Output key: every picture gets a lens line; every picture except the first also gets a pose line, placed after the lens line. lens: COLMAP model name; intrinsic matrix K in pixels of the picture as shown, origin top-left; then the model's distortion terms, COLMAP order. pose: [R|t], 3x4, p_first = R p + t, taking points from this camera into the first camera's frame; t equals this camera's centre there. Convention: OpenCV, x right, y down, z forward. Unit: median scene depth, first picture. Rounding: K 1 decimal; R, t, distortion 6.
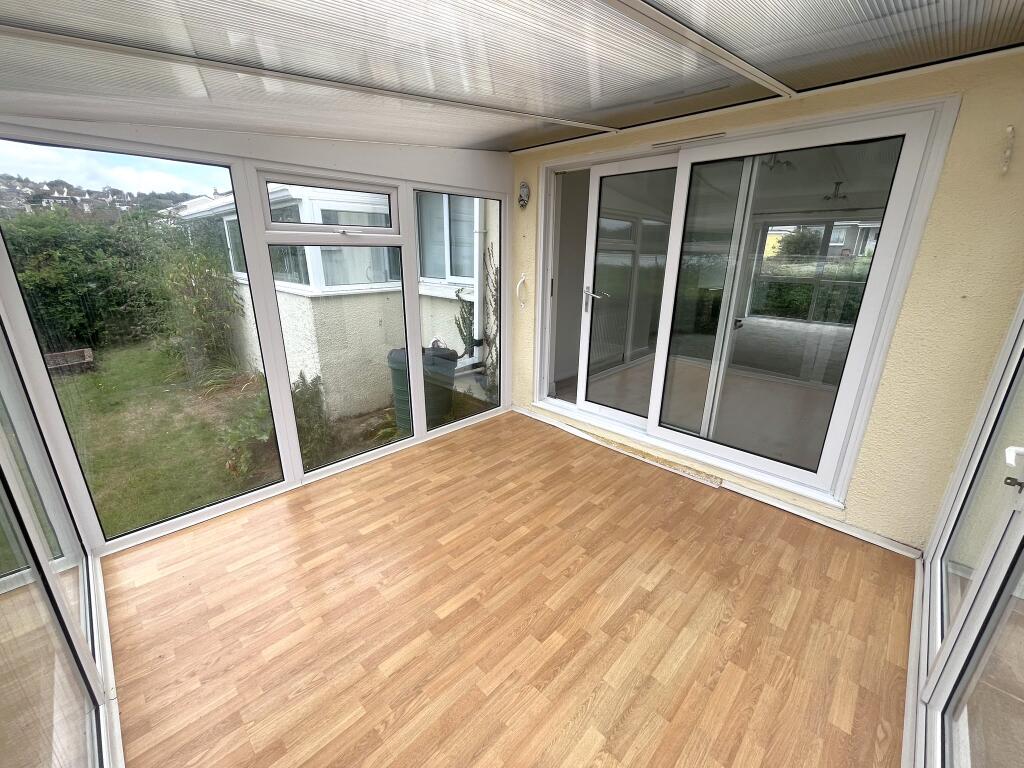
lens RADIAL K [[414.5, 0, 513.0], [0, 414.5, 380.9], [0, 0, 1]] dist [-0.006116, 0.000256]
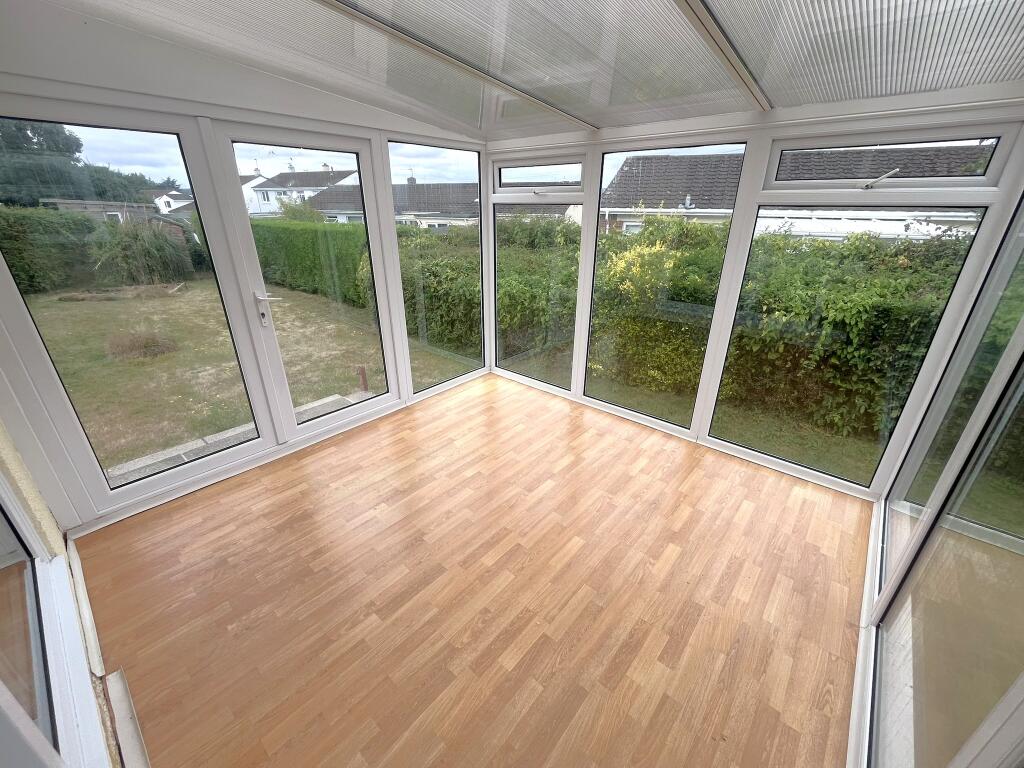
lens RADIAL K [[414.5, 0, 511.5], [0, 414.5, 385.0], [0, 0, 1]] dist [-0.006116, 0.000256]
pose [[-0.998193, 0.006072, -0.059784, 0.027308], [-0.034639, 0.754824, 0.655012, -0.429352], [0.049103, 0.655899, -0.753250, 1.352536]]
